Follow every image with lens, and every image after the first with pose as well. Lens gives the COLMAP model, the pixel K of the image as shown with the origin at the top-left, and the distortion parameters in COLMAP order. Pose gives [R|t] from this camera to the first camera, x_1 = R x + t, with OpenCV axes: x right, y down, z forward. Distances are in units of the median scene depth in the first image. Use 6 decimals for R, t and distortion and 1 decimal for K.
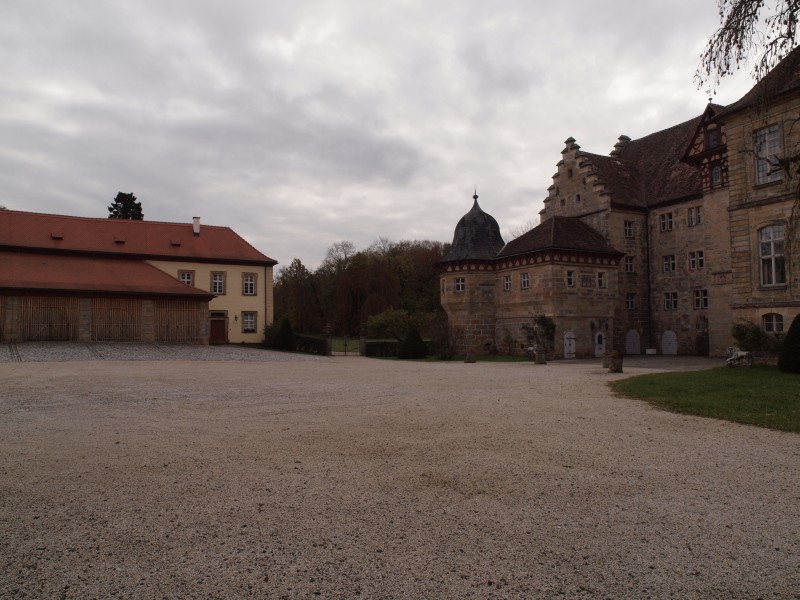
lens RADIAL K [[565.2, 0, 400.0], [0, 565.2, 300.0], [0, 0, 1]] dist [-0.133468, 0.116514]
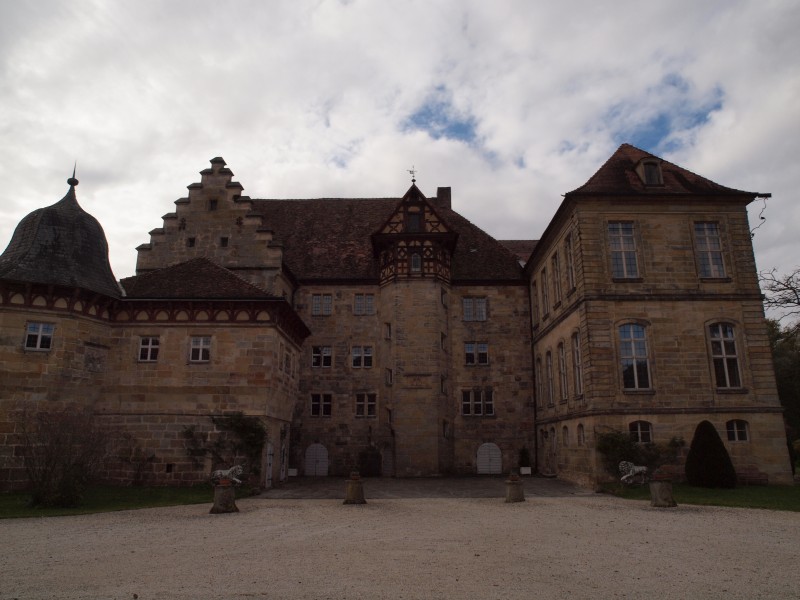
lens RADIAL K [[565.2, 0, 400.0], [0, 565.2, 300.0], [0, 0, 1]] dist [-0.133468, 0.116514]
pose [[0.428057, 0.232381, 0.873365, -0.187530], [-0.052539, 0.971141, -0.232646, 0.037241], [-0.902223, 0.053700, 0.427913, 0.574321]]
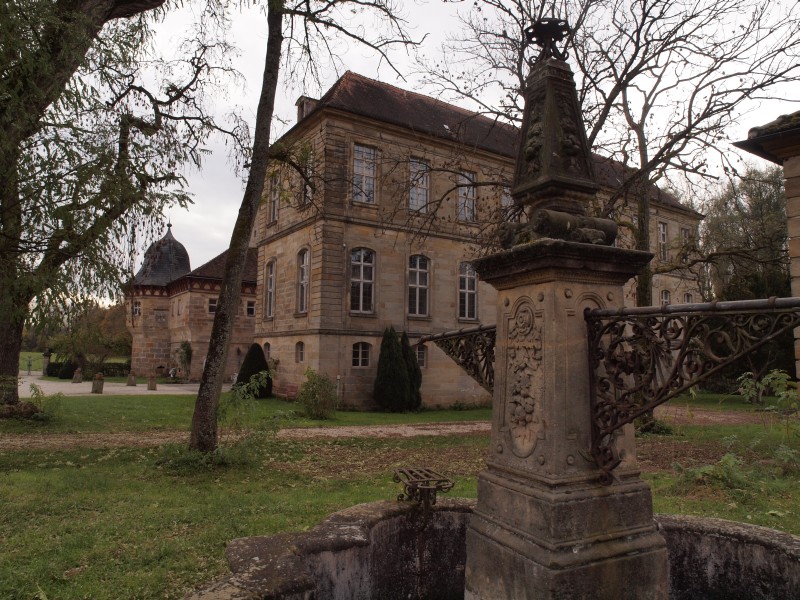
lens RADIAL K [[565.2, 0, 400.0], [0, 565.2, 300.0], [0, 0, 1]] dist [-0.133468, 0.116514]
pose [[0.985947, 0.033950, 0.163575, 0.453781], [-0.026449, 0.998506, -0.047820, -0.008530], [-0.164954, 0.042821, 0.985371, -0.086676]]
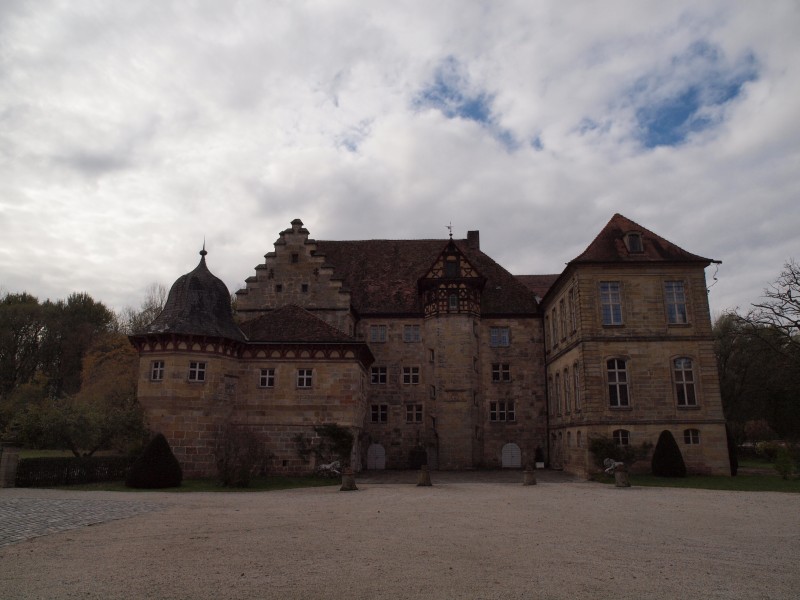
lens RADIAL K [[565.2, 0, 400.0], [0, 565.2, 300.0], [0, 0, 1]] dist [-0.133468, 0.116514]
pose [[0.459024, 0.223746, 0.859787, -0.411956], [-0.055804, 0.973118, -0.223445, 0.027467], [-0.886669, 0.054588, 0.459171, 0.511635]]
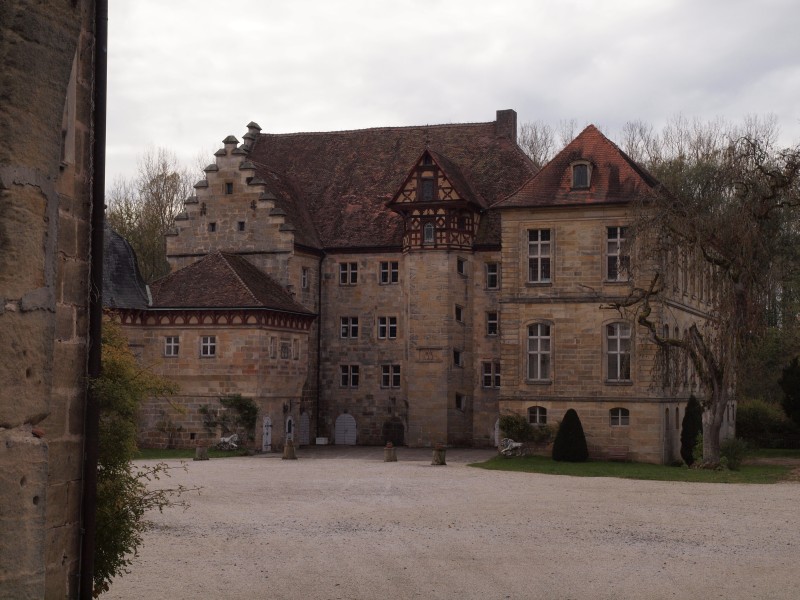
lens RADIAL K [[1317.0, 0, 400.0], [0, 1317.0, 300.0], [0, 0, 1]] dist [0.073679, -0.013265]
pose [[0.708850, 0.057954, 0.702974, -0.799140], [-0.052495, 0.998190, -0.029358, -0.056107], [-0.703403, -0.016092, 0.710609, -0.384881]]
